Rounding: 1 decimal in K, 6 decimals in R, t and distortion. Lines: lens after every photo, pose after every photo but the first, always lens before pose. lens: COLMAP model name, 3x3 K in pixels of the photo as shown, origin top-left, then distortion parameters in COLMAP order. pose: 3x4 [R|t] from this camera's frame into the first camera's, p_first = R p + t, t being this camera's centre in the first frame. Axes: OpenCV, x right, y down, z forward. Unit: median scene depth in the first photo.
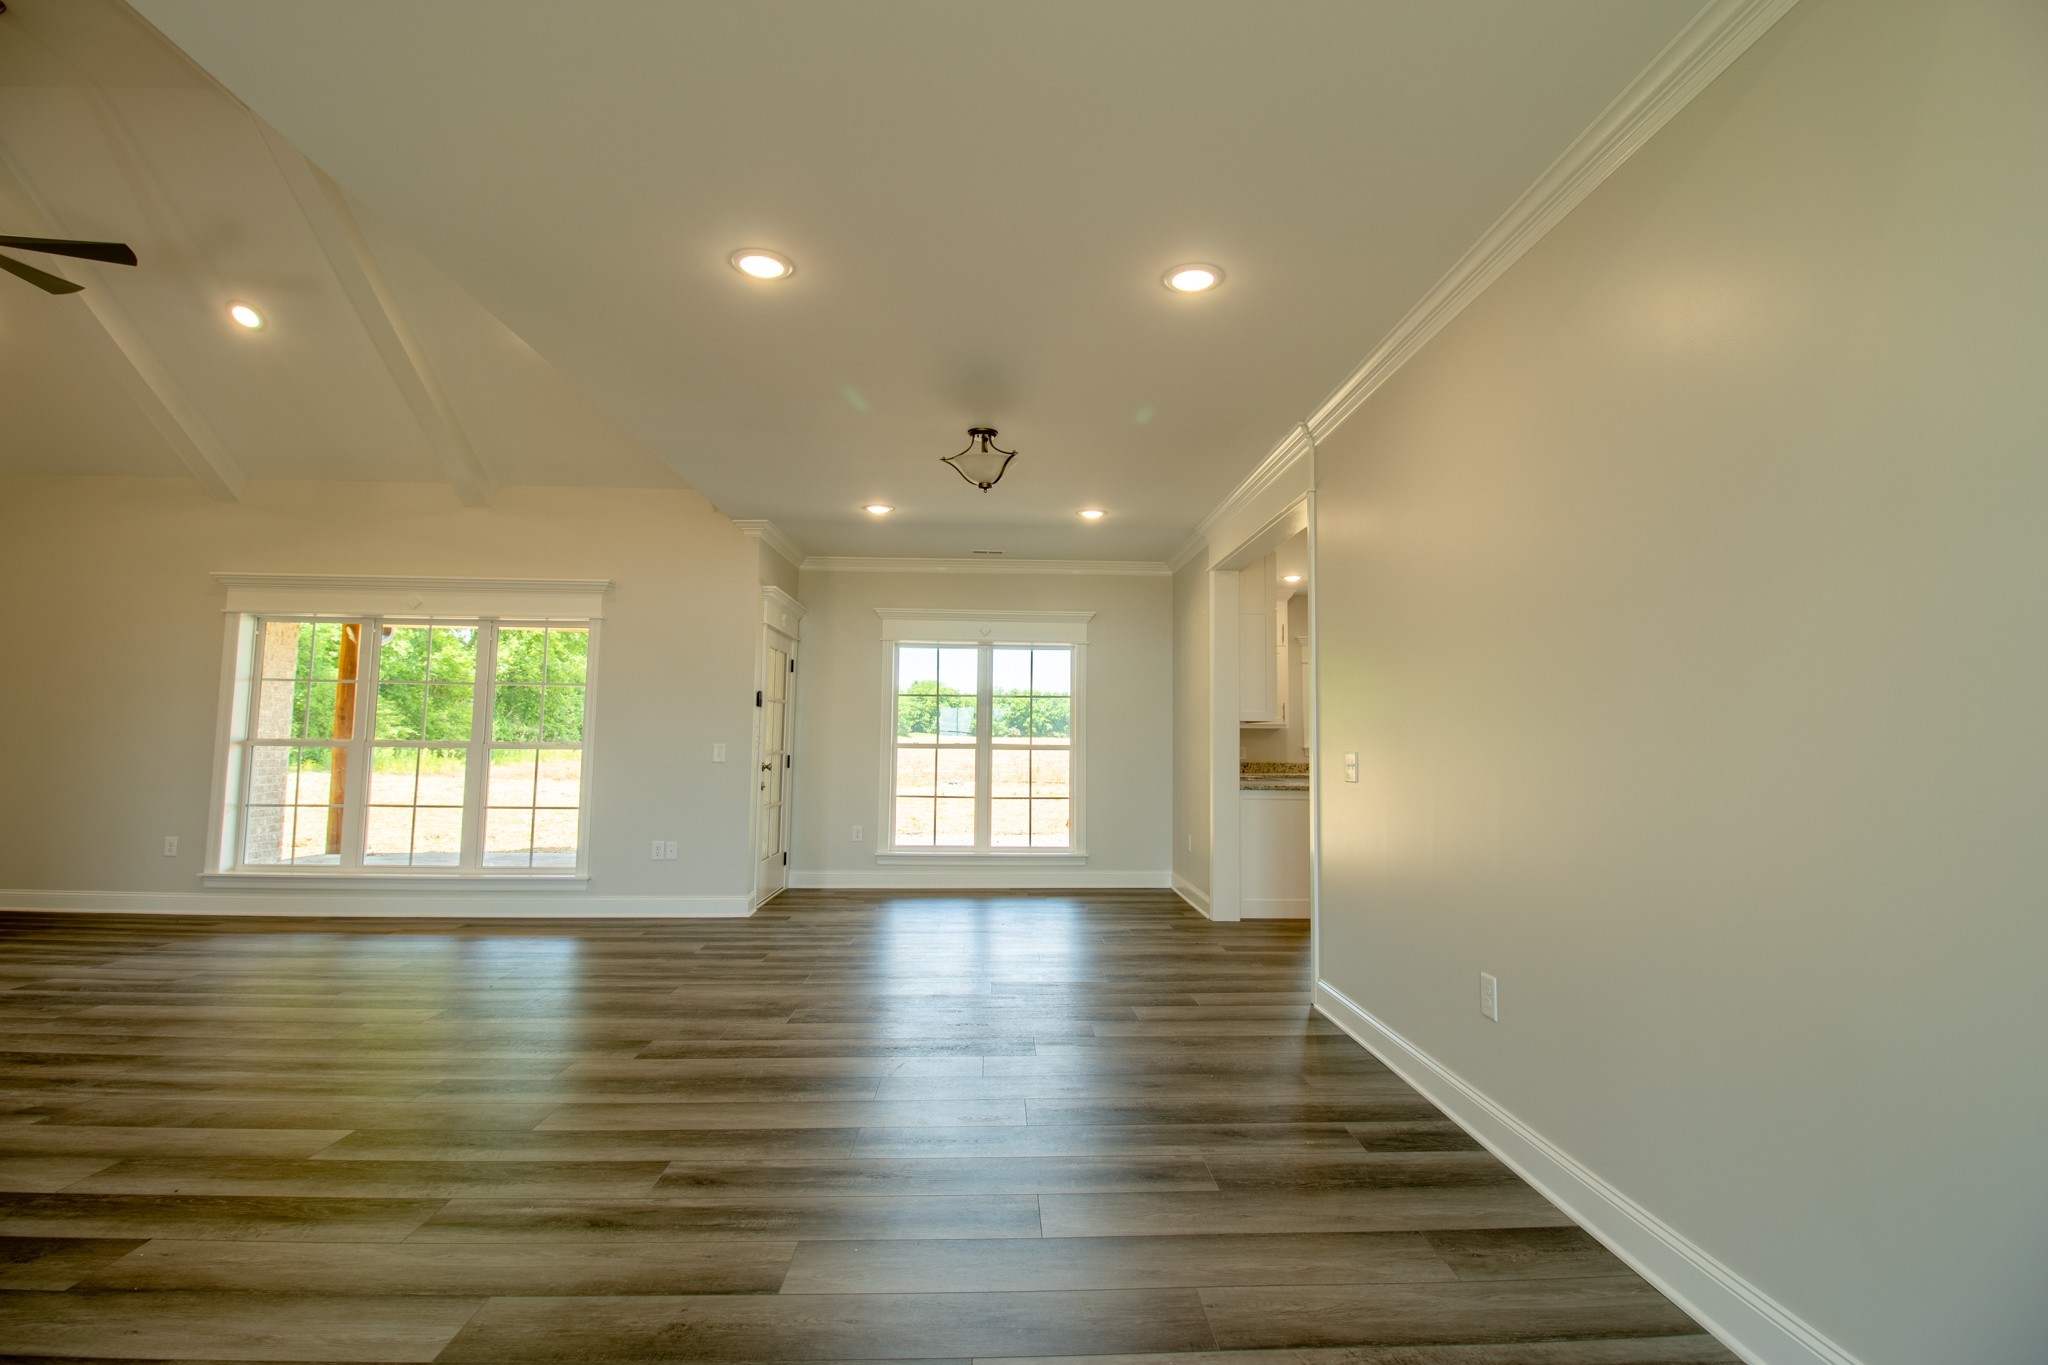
lens RADIAL K [[951.0, 0, 1030.5], [0, 951.0, 673.9], [0, 0, 1]] dist [-0.017815, -0.001616]
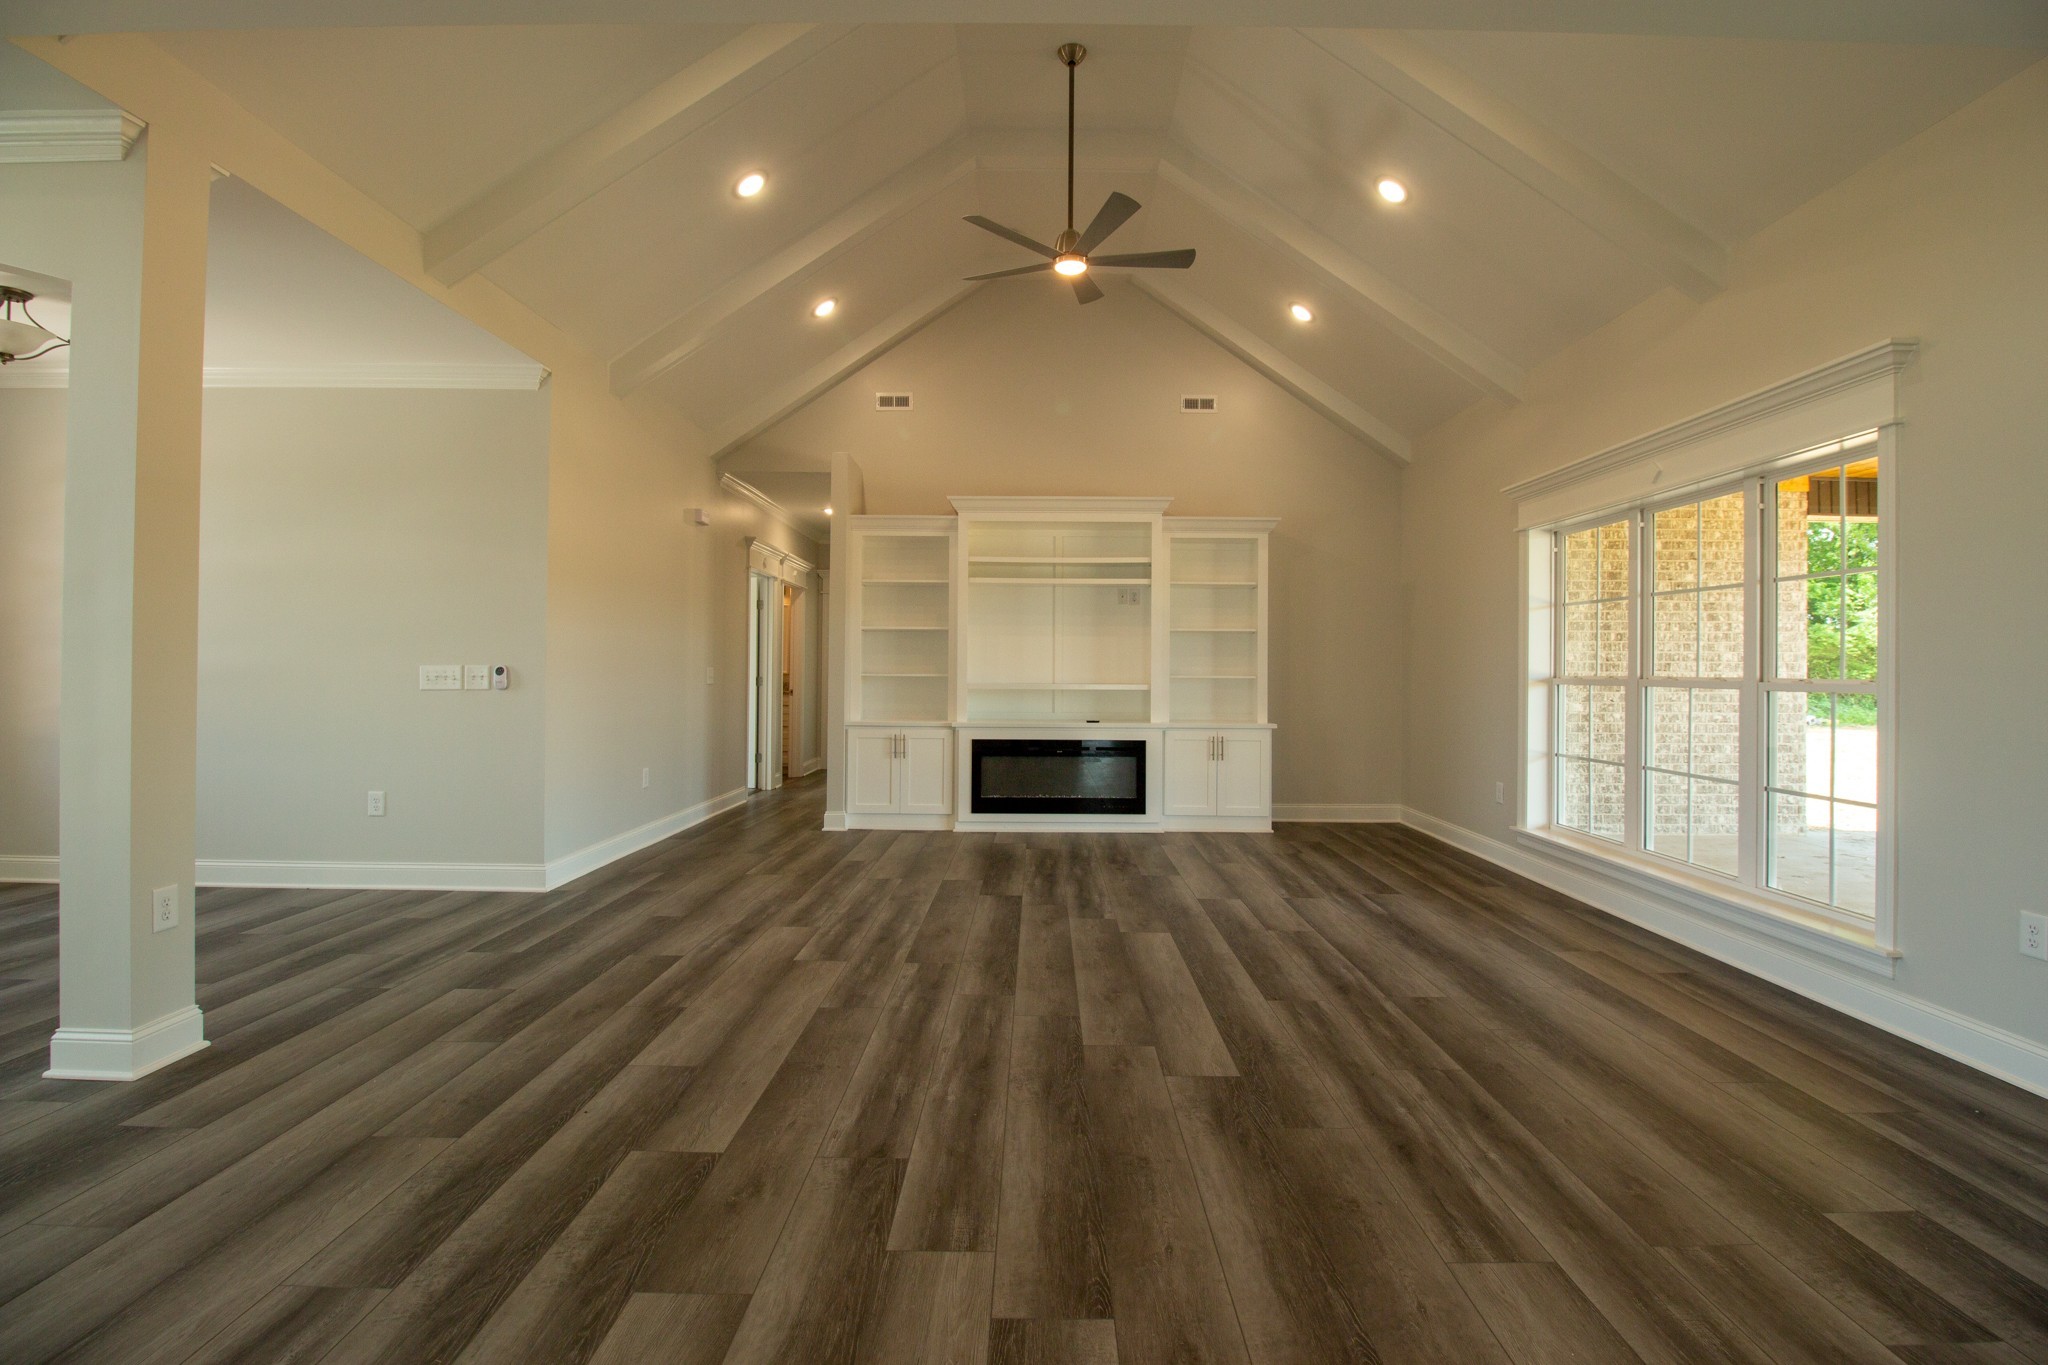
lens RADIAL K [[951.0, 0, 1026.2], [0, 951.0, 667.9], [0, 0, 1]] dist [-0.017815, -0.001616]
pose [[-0.037240, -0.013808, -0.999211, 0.035658], [0.065600, 0.997714, -0.016232, 0.044905], [0.997151, -0.066152, -0.036249, 0.568260]]
